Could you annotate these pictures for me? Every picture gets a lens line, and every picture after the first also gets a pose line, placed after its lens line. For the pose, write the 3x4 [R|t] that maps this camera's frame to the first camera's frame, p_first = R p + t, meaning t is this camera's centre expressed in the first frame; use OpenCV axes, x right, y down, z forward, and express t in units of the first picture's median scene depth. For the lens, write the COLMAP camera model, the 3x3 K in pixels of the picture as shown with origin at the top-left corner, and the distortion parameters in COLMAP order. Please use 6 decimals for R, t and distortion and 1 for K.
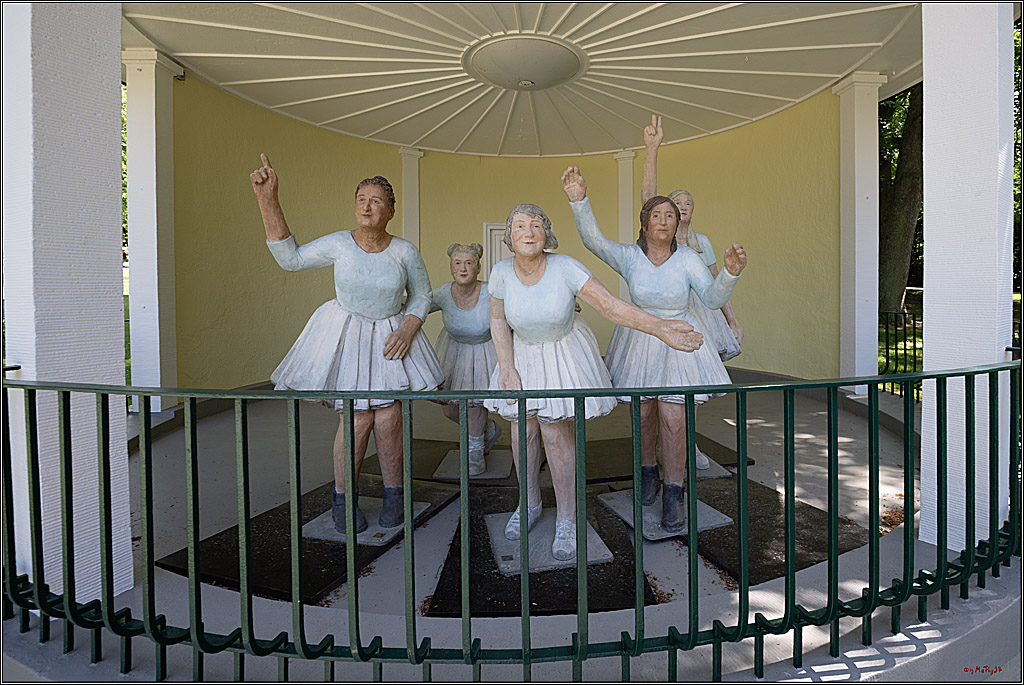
lens RADIAL K [[507.2, 0, 552.9], [0, 507.2, 297.3], [0, 0, 1]] dist [-0.025273, 0.000307]
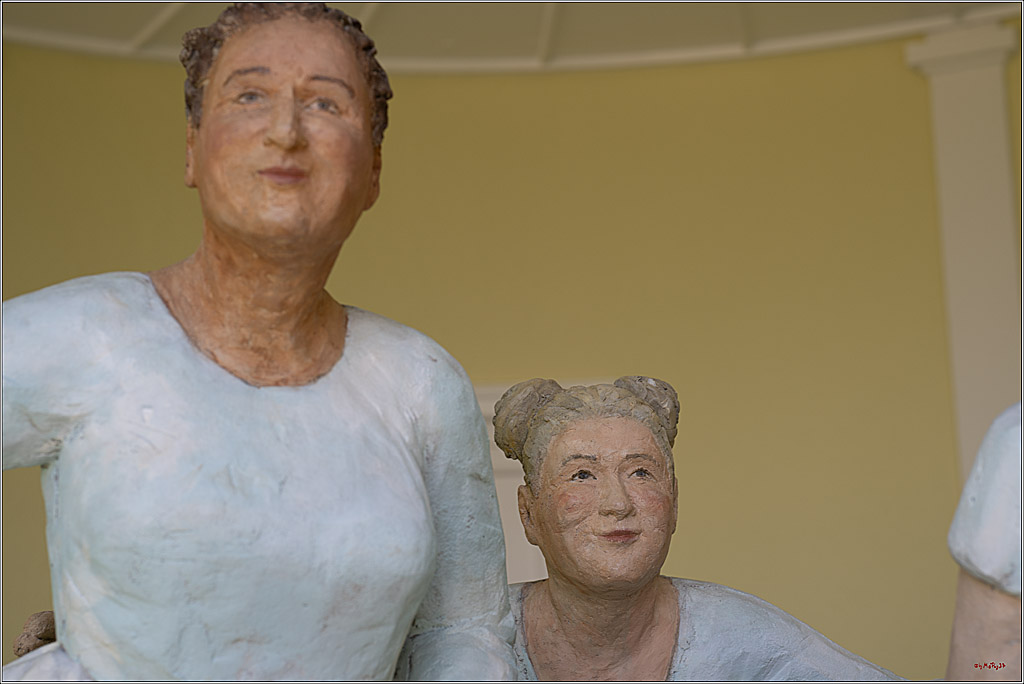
lens RADIAL K [[2473.5, 0, 512.0], [0, 2473.5, 342.0], [0, 0, 1]] dist [0.123878, 0.511567]
pose [[0.997575, -0.026663, 0.064298, -0.325984], [0.038460, 0.981054, -0.189876, 0.069791], [-0.058017, 0.191888, 0.979700, 0.111228]]
